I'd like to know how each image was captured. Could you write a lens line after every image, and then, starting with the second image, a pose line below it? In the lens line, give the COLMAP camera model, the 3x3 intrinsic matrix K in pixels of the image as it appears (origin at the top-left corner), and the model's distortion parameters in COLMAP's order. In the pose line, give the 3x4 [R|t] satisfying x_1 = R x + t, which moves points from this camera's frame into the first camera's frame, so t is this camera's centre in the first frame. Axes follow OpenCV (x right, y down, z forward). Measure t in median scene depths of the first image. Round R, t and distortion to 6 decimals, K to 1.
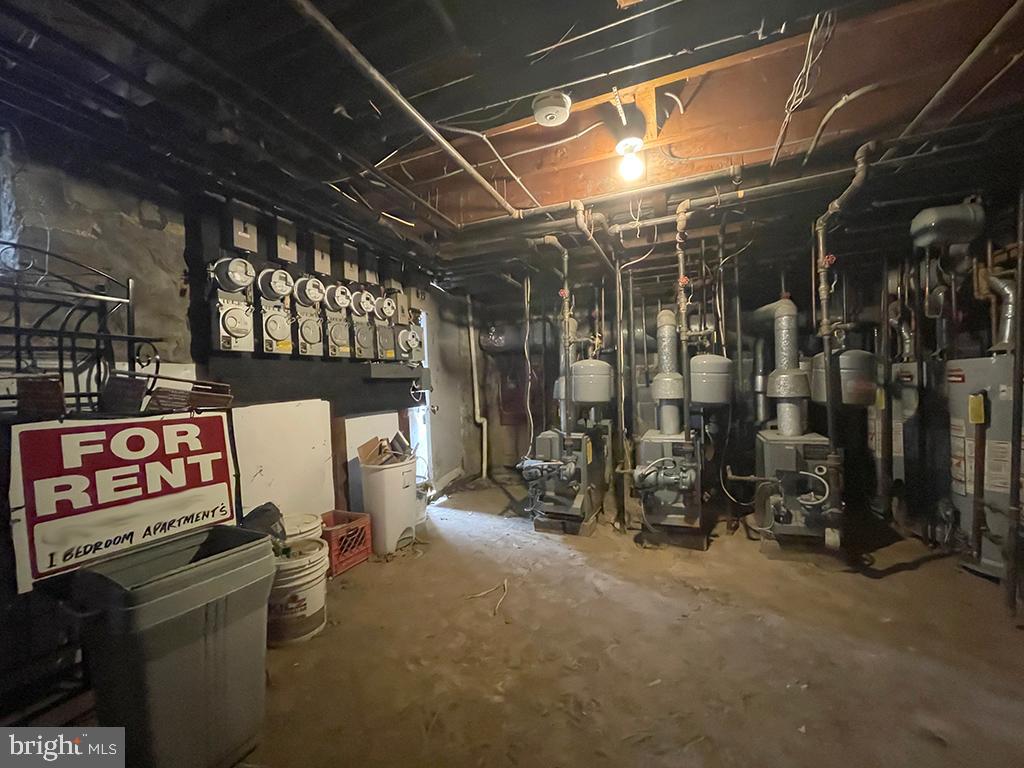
lens RADIAL K [[408.2, 0, 512.0], [0, 408.2, 384.0], [0, 0, 1]] dist [-0.000176, -0.000017]
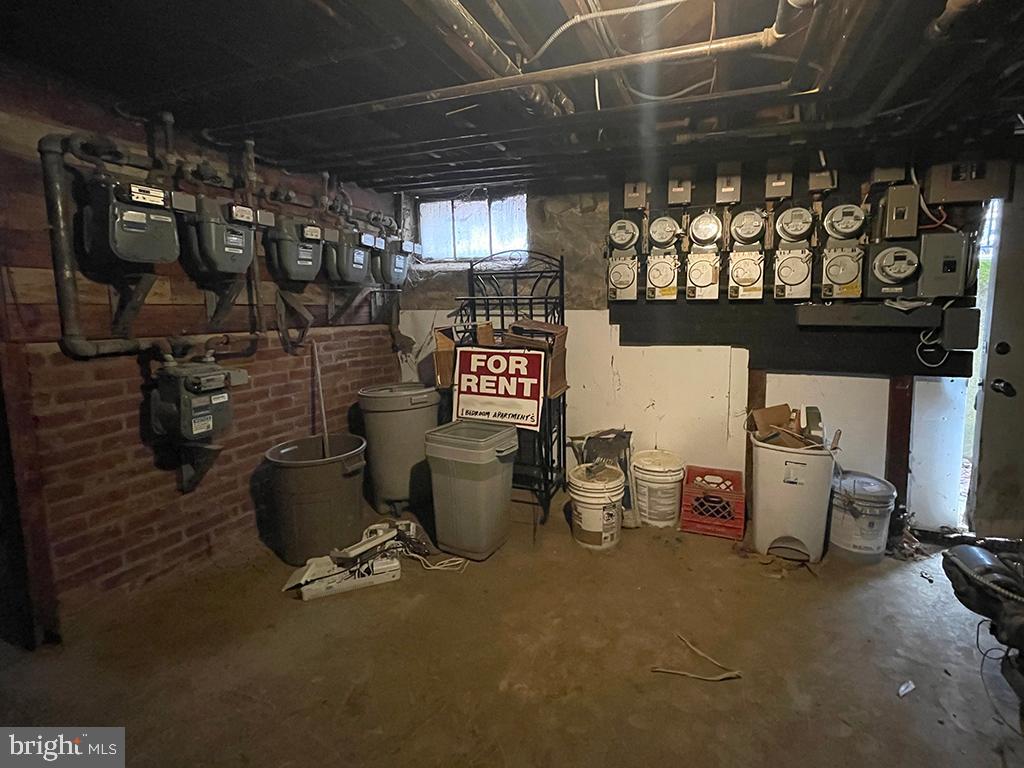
lens RADIAL K [[415.0, 0, 513.5], [0, 415.0, 354.6], [0, 0, 1]] dist [0.000447, -0.000154]
pose [[0.052038, 0.139752, -0.988818, 0.768293], [-0.003588, 0.990180, 0.139755, -0.132197], [0.998639, -0.003724, 0.052028, 0.900743]]
